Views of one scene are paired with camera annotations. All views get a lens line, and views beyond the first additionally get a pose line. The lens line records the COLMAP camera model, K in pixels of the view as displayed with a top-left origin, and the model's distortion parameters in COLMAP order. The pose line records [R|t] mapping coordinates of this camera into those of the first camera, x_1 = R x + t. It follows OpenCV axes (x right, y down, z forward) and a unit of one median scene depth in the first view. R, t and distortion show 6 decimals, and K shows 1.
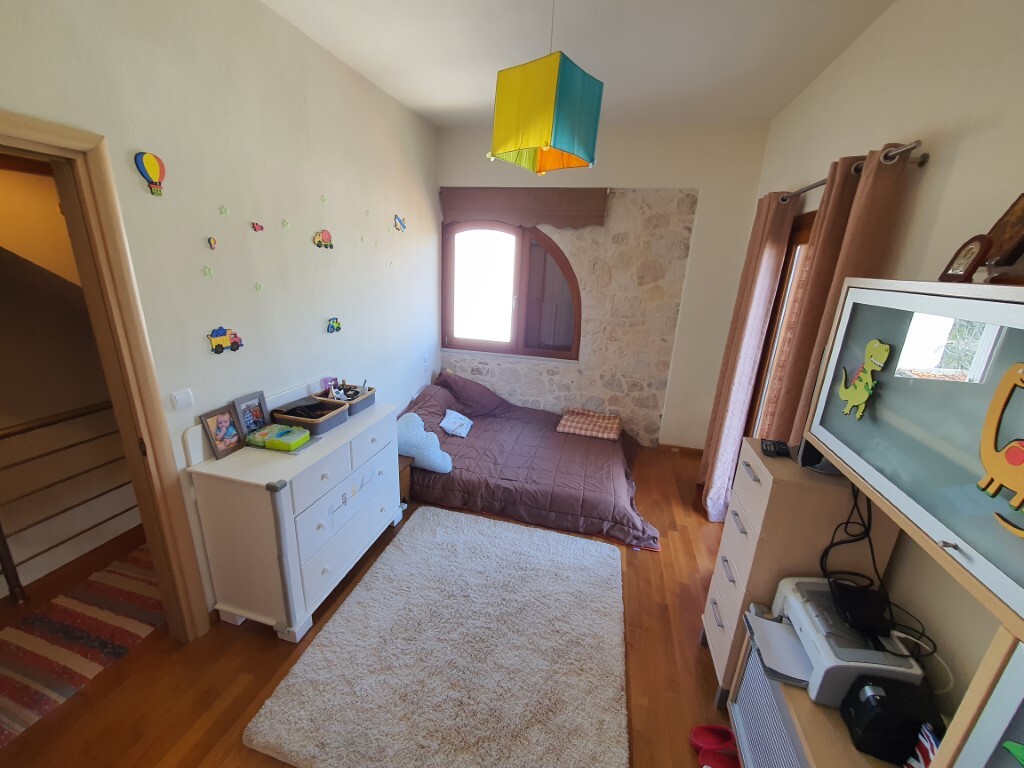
lens RADIAL K [[403.5, 0, 502.3], [0, 403.5, 382.7], [0, 0, 1]] dist [0.000544, 0.001180]
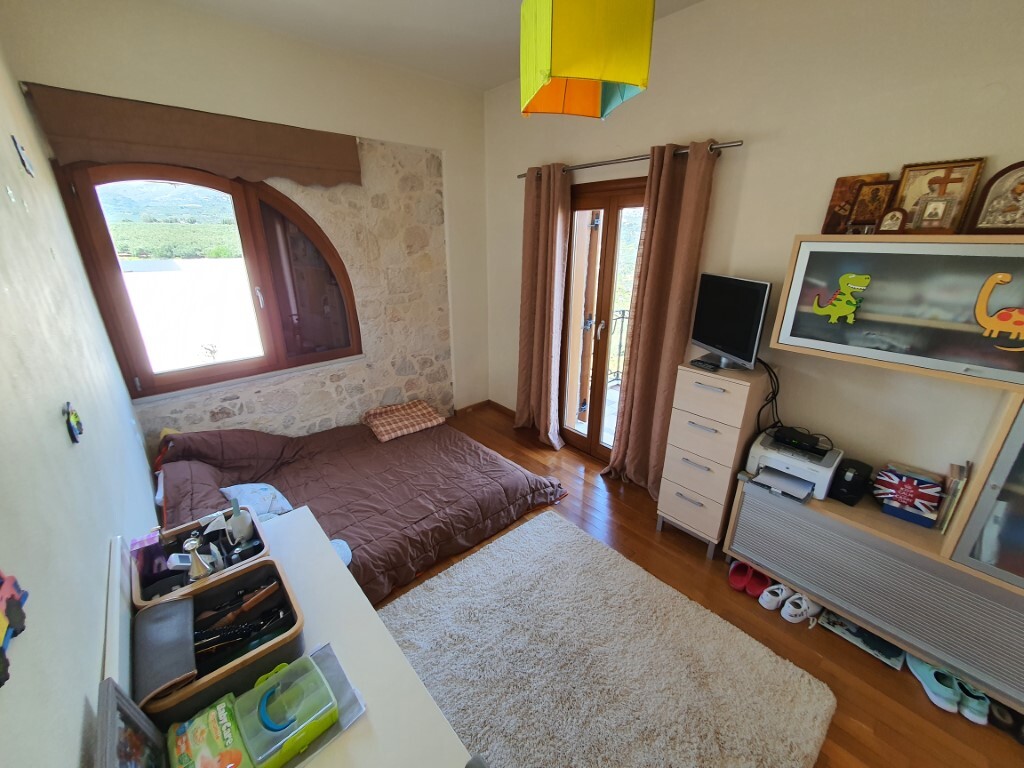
lens RADIAL K [[403.5, 0, 505.7], [0, 403.5, 382.1], [0, 0, 1]] dist [0.000544, 0.001180]
pose [[0.563114, -0.324001, 0.760215, -0.312951], [0.262595, 0.942410, 0.207140, -0.100911], [-0.783548, 0.082985, 0.615765, 0.288425]]
